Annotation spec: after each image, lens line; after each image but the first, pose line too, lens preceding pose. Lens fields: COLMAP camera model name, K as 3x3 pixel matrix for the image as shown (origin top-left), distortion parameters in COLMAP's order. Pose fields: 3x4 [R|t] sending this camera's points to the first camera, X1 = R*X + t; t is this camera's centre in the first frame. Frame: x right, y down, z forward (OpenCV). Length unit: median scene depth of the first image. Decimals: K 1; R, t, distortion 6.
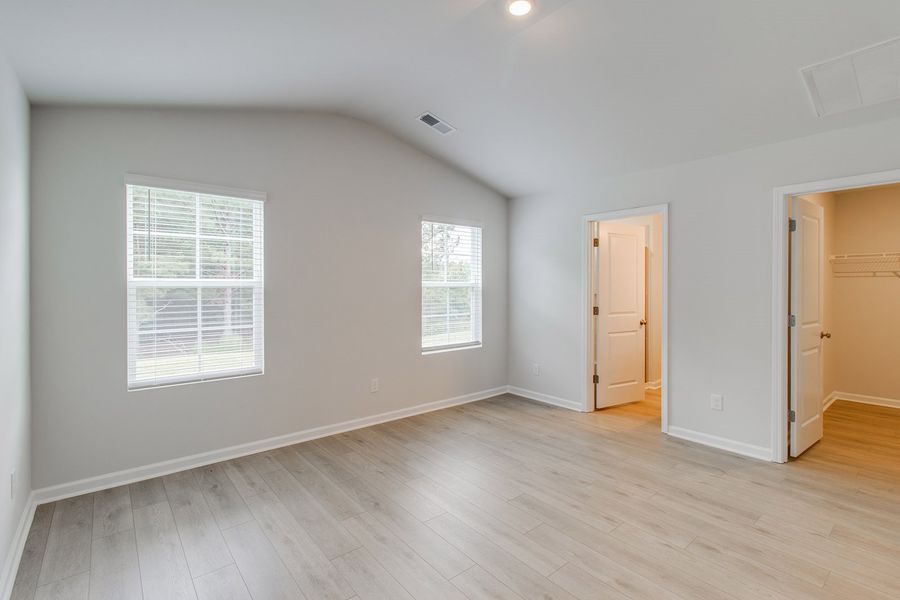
lens RADIAL K [[418.0, 0, 448.5], [0, 418.0, 299.0], [0, 0, 1]] dist [-0.005651, -0.000254]
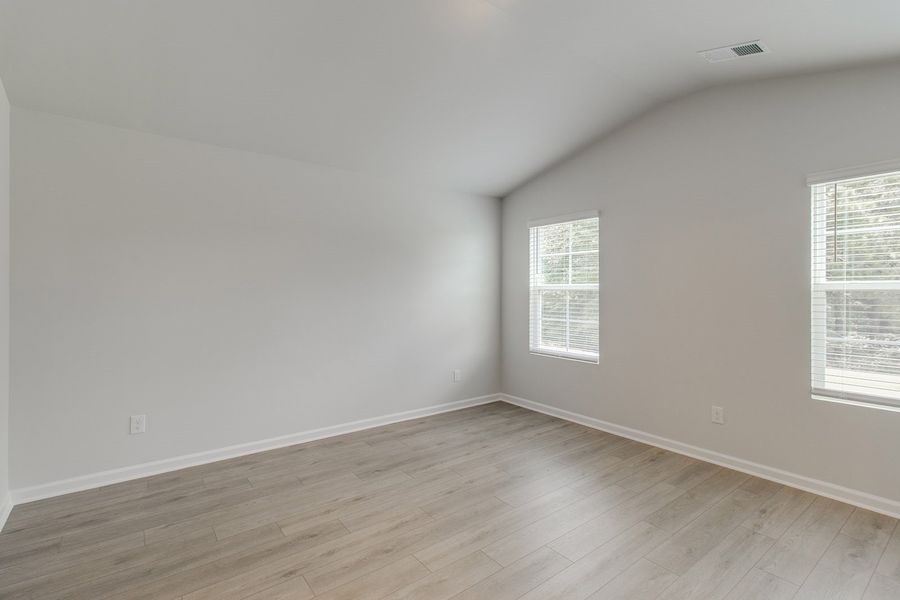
lens RADIAL K [[418.0, 0, 451.8], [0, 418.0, 299.9], [0, 0, 1]] dist [-0.005651, -0.000254]
pose [[-0.053087, 0.019499, -0.998399, 0.741979], [-0.028121, 0.999384, 0.021014, -0.012642], [0.998194, 0.029192, -0.052506, 0.638450]]
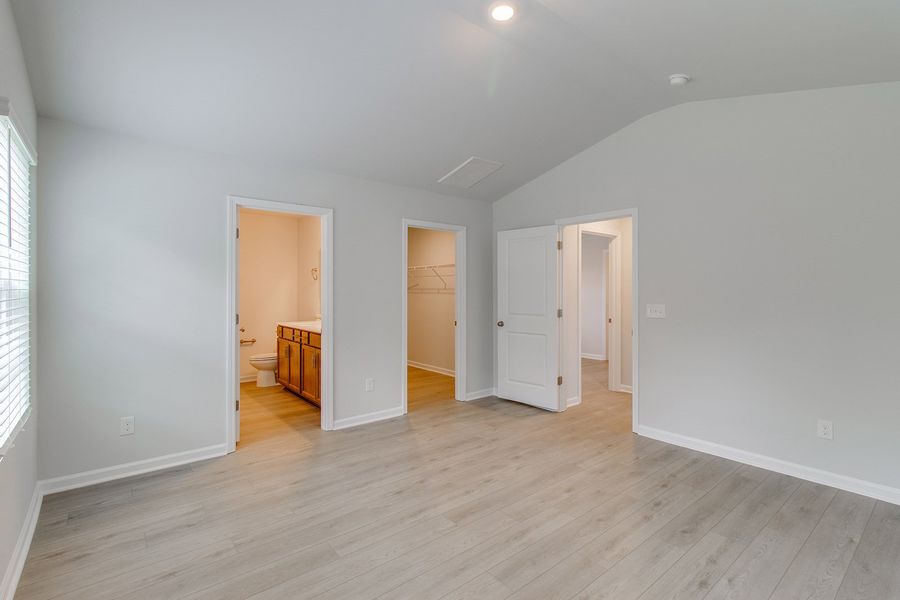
lens RADIAL K [[418.0, 0, 453.5], [0, 418.0, 296.4], [0, 0, 1]] dist [-0.005651, -0.000254]
pose [[0.008513, -0.015368, 0.999846, -0.539416], [0.036957, 0.999204, 0.015043, -0.013677], [-0.999281, 0.036824, 0.009074, 0.724792]]
